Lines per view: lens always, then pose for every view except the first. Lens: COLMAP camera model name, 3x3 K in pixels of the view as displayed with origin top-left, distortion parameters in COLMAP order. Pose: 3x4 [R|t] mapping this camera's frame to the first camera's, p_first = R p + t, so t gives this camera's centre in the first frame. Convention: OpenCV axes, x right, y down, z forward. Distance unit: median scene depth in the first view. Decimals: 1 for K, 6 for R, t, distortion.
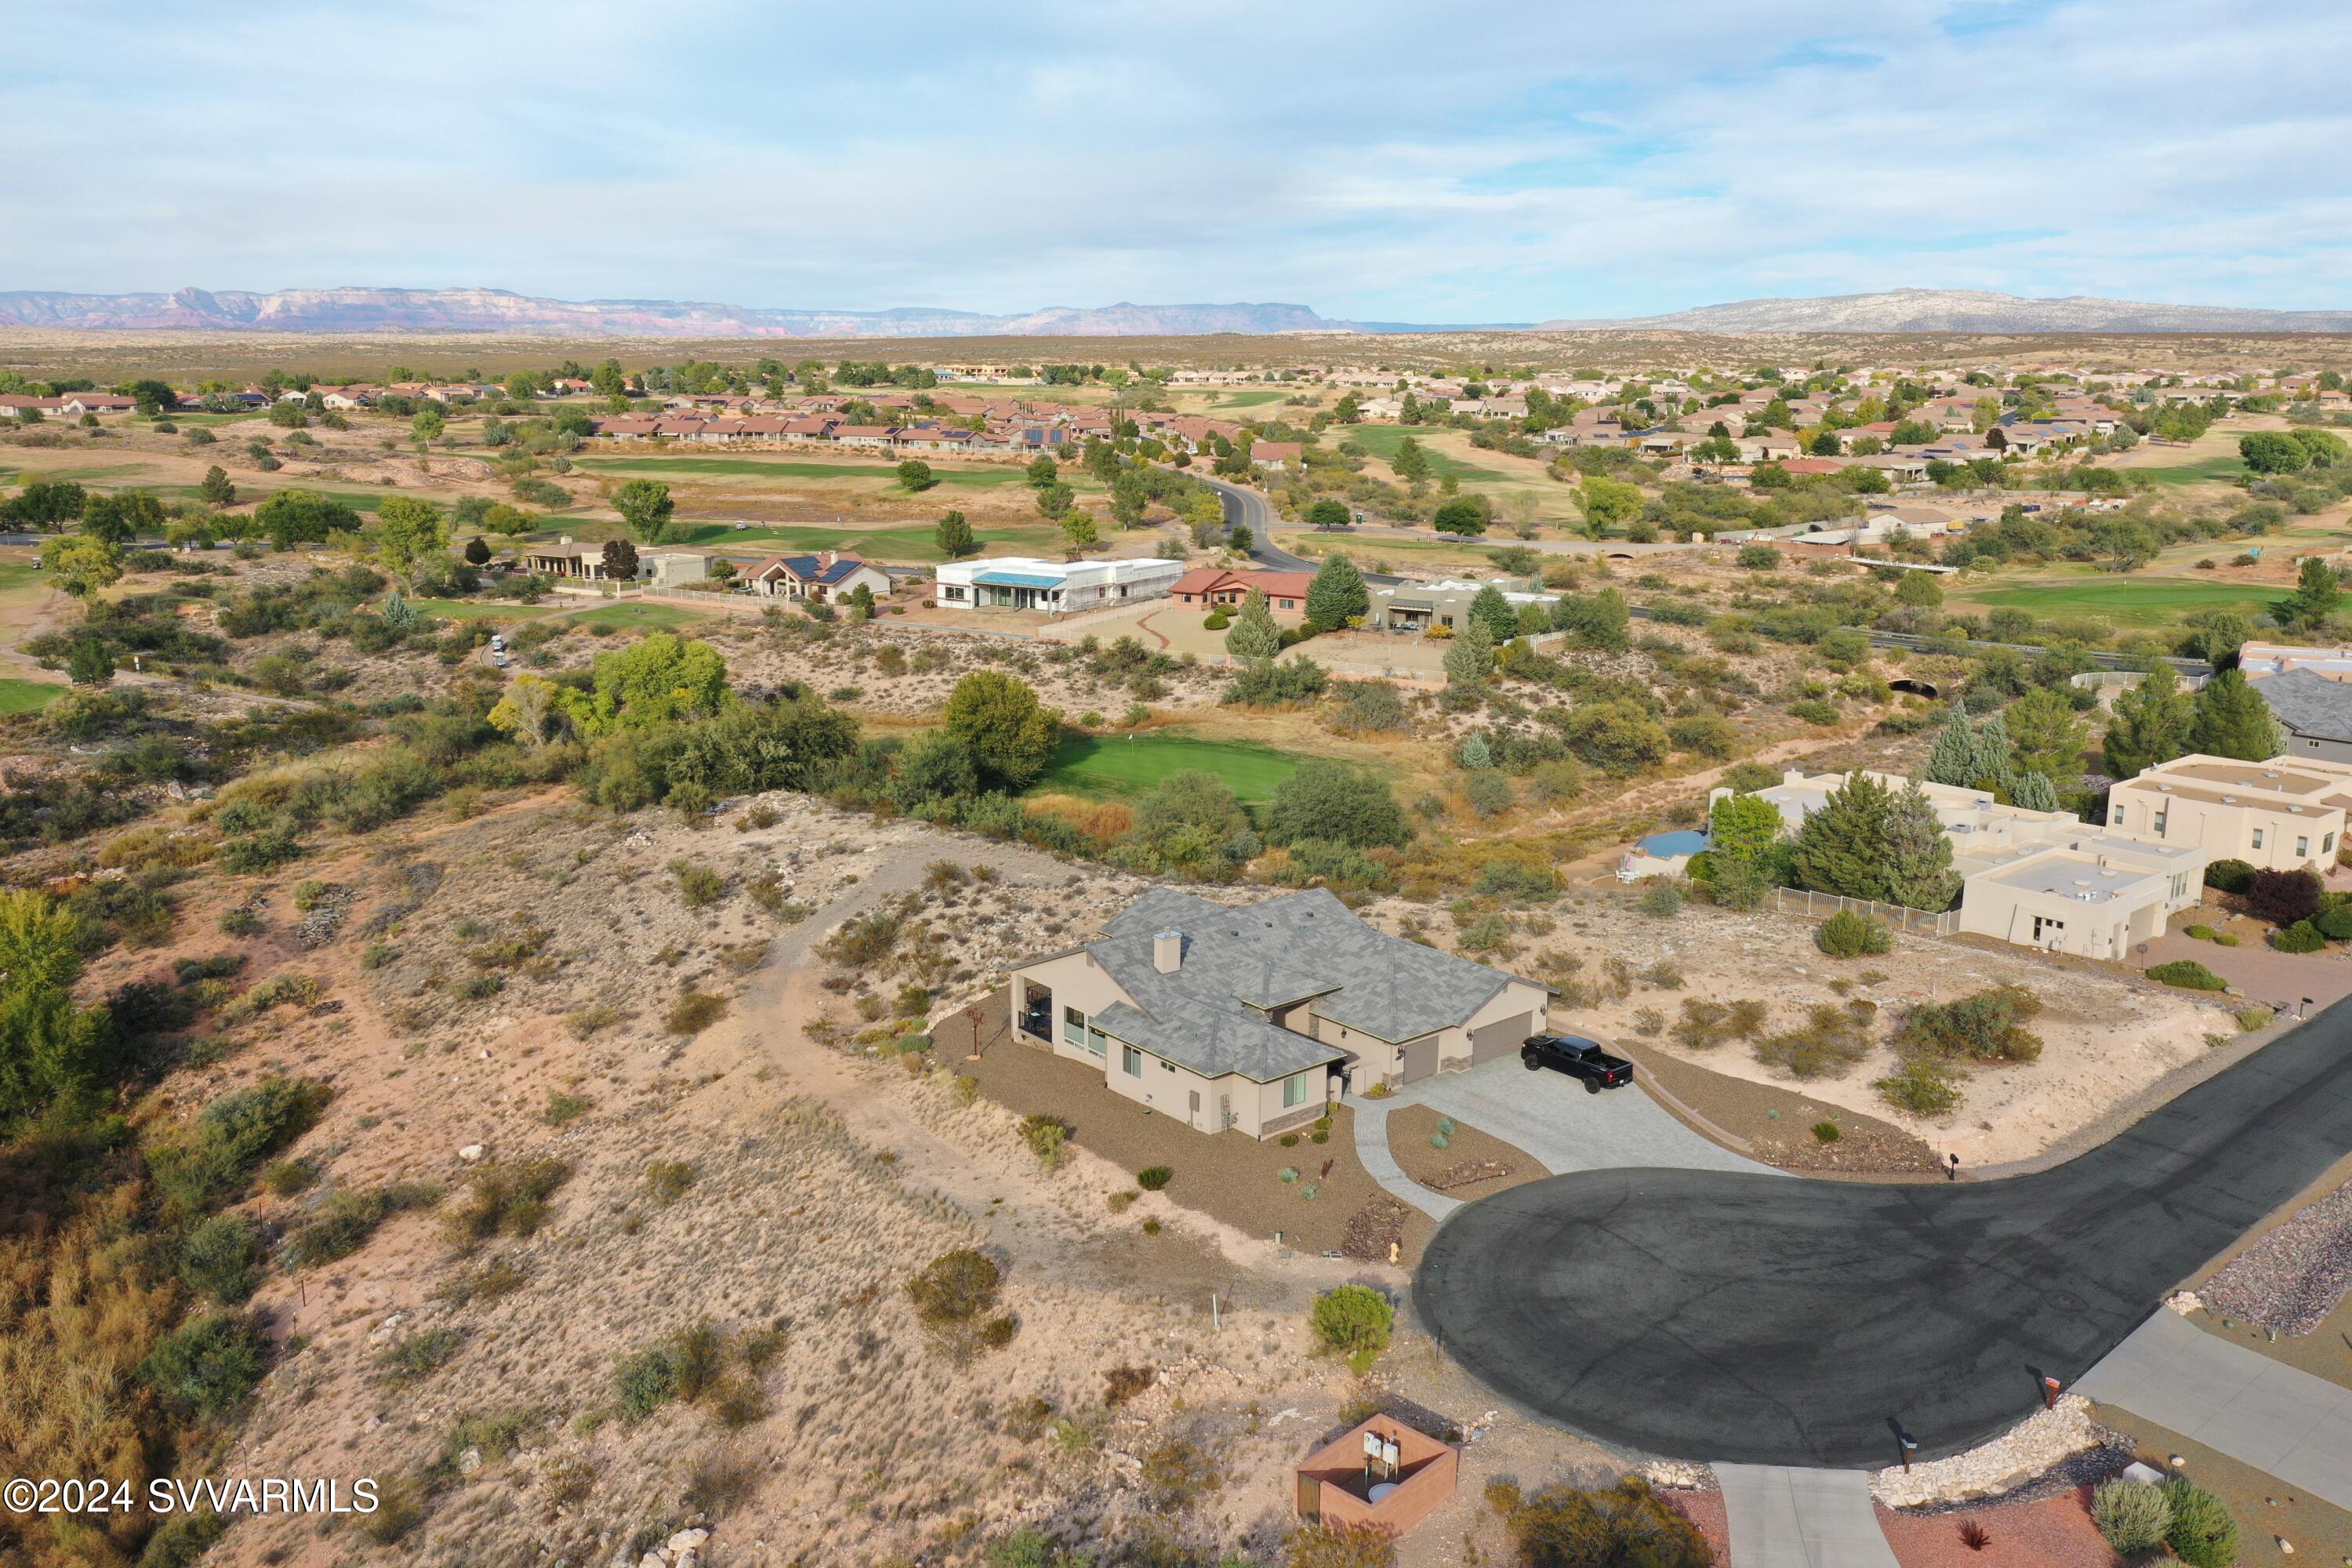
lens RADIAL K [[1834.0, 0, 1170.3], [0, 1834.0, 782.1], [0, 0, 1]] dist [0.000612, -0.001156]
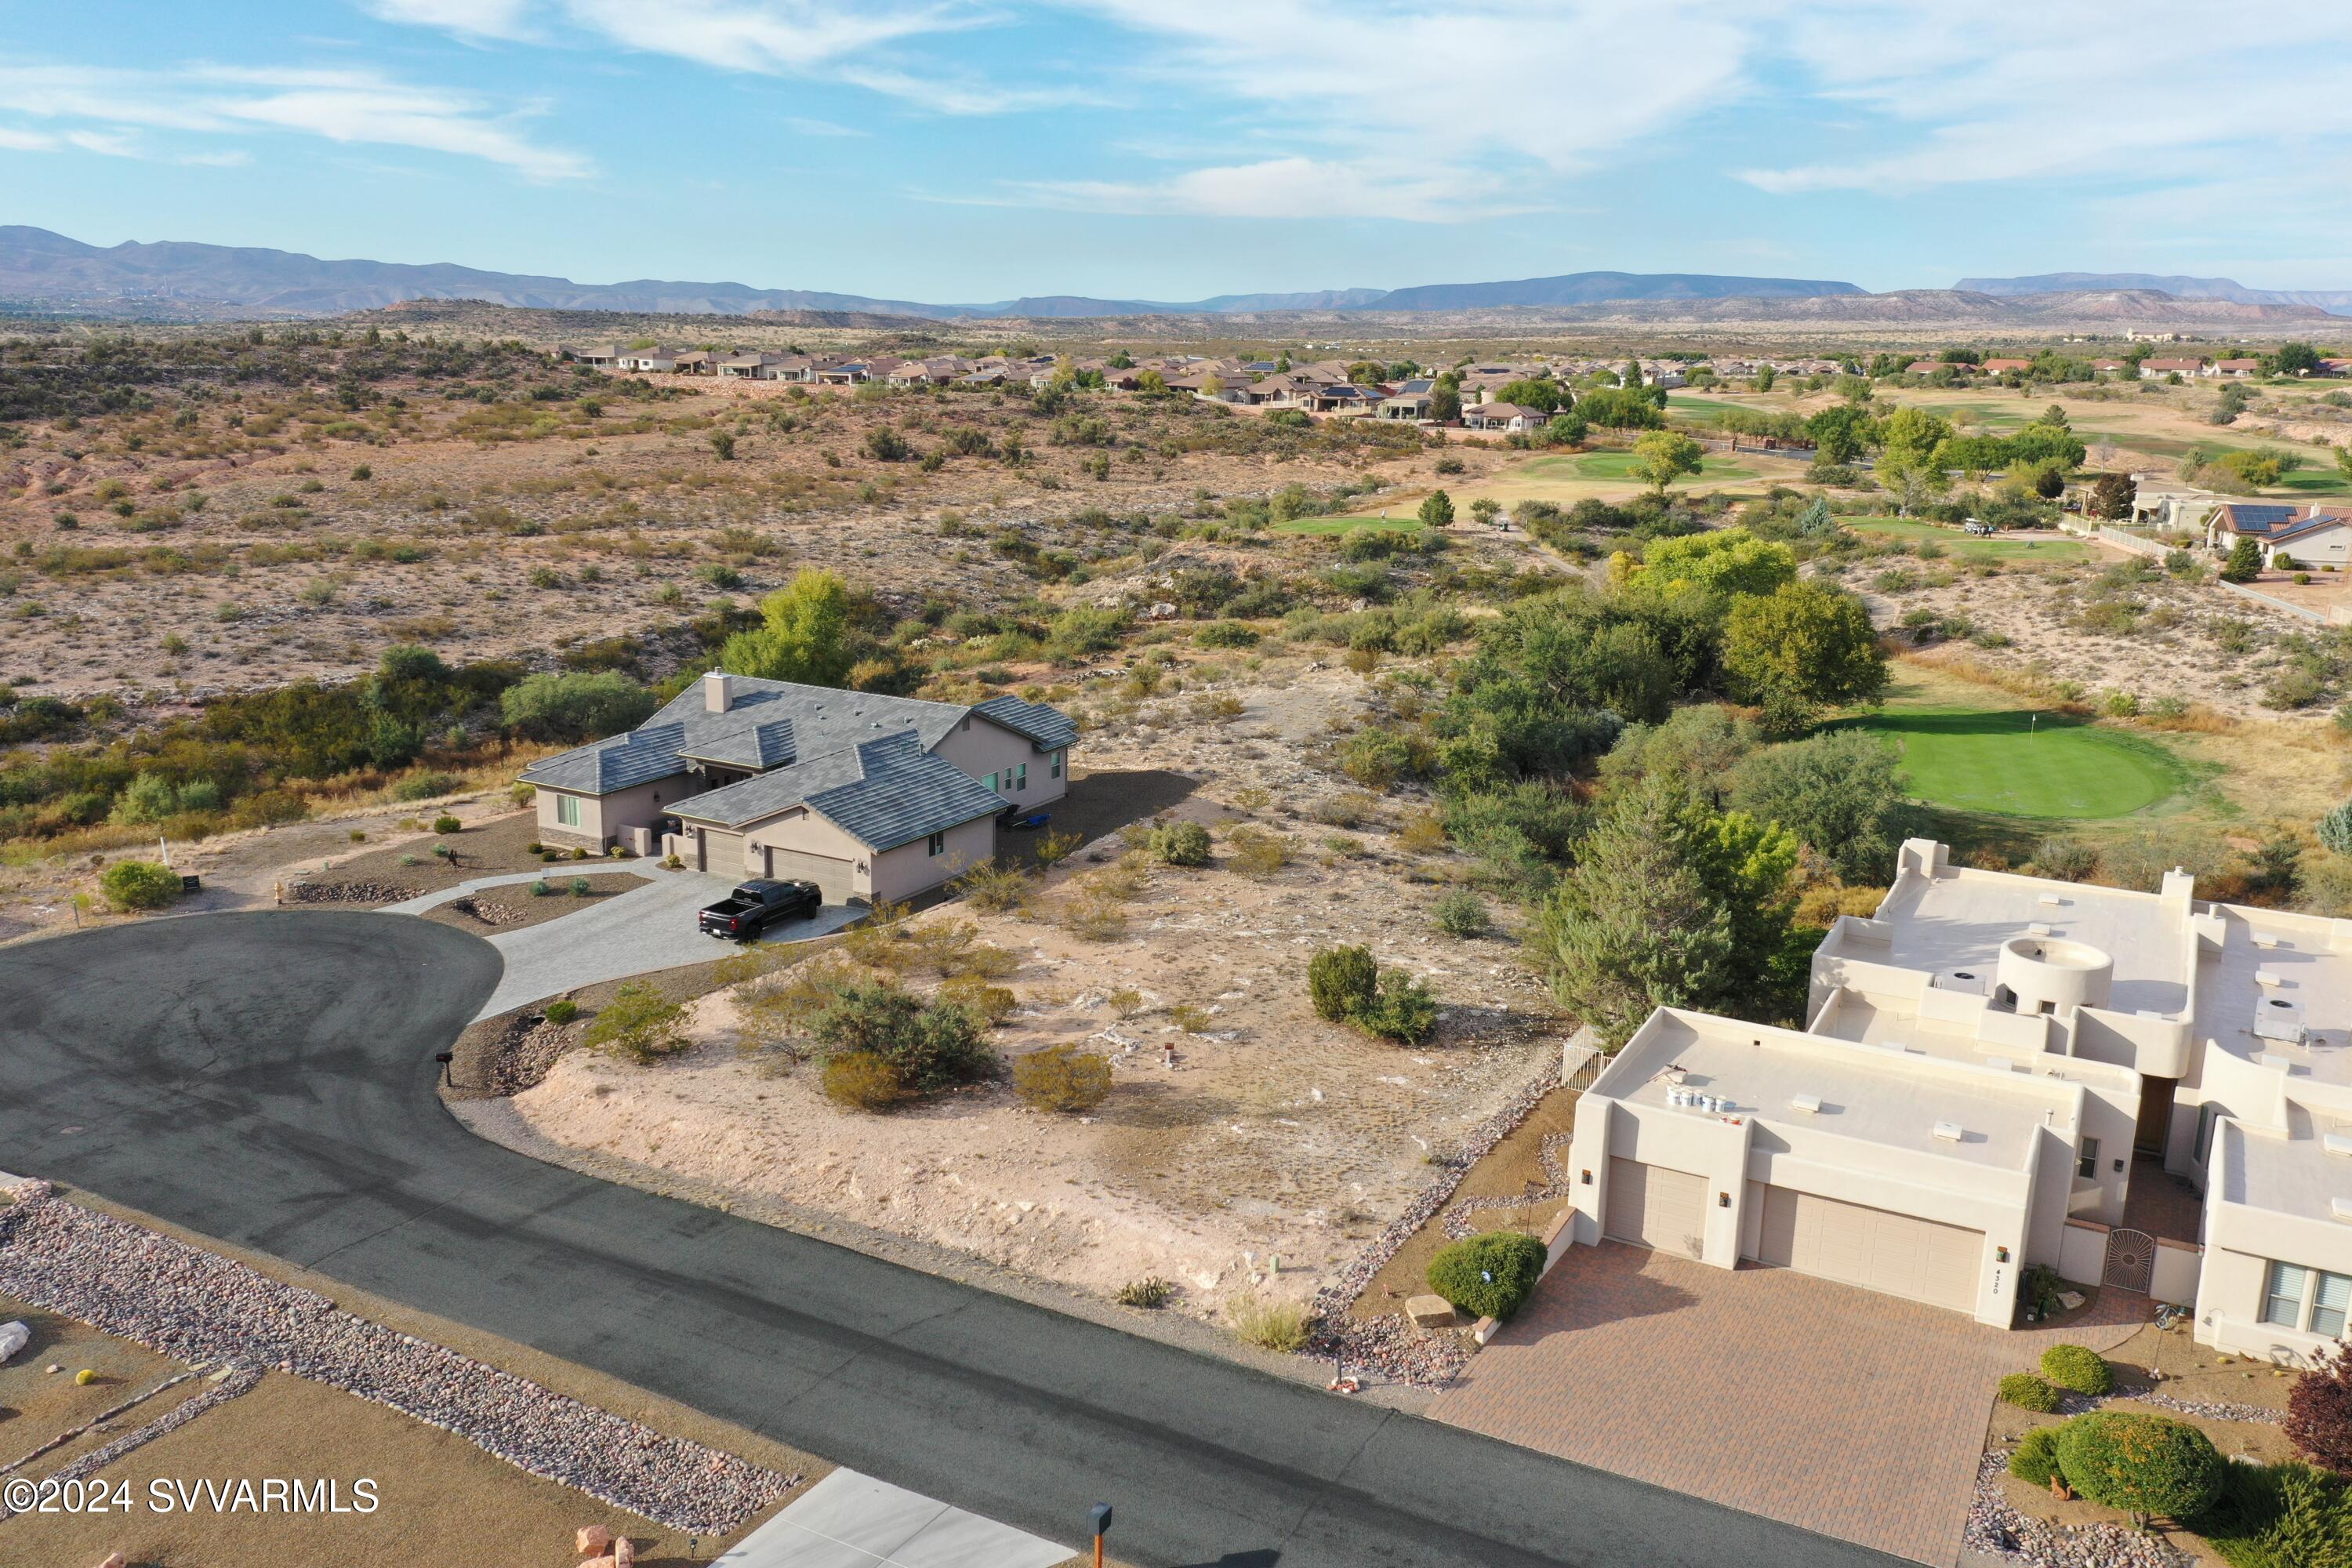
lens RADIAL K [[1834.0, 0, 1170.3], [0, 1834.0, 782.1], [0, 0, 1]] dist [0.000612, -0.001156]
pose [[0.353974, 0.218388, -0.909400, 0.483156], [-0.219192, 0.964645, 0.146337, -0.029703], [0.909207, 0.147534, 0.389328, 0.394948]]
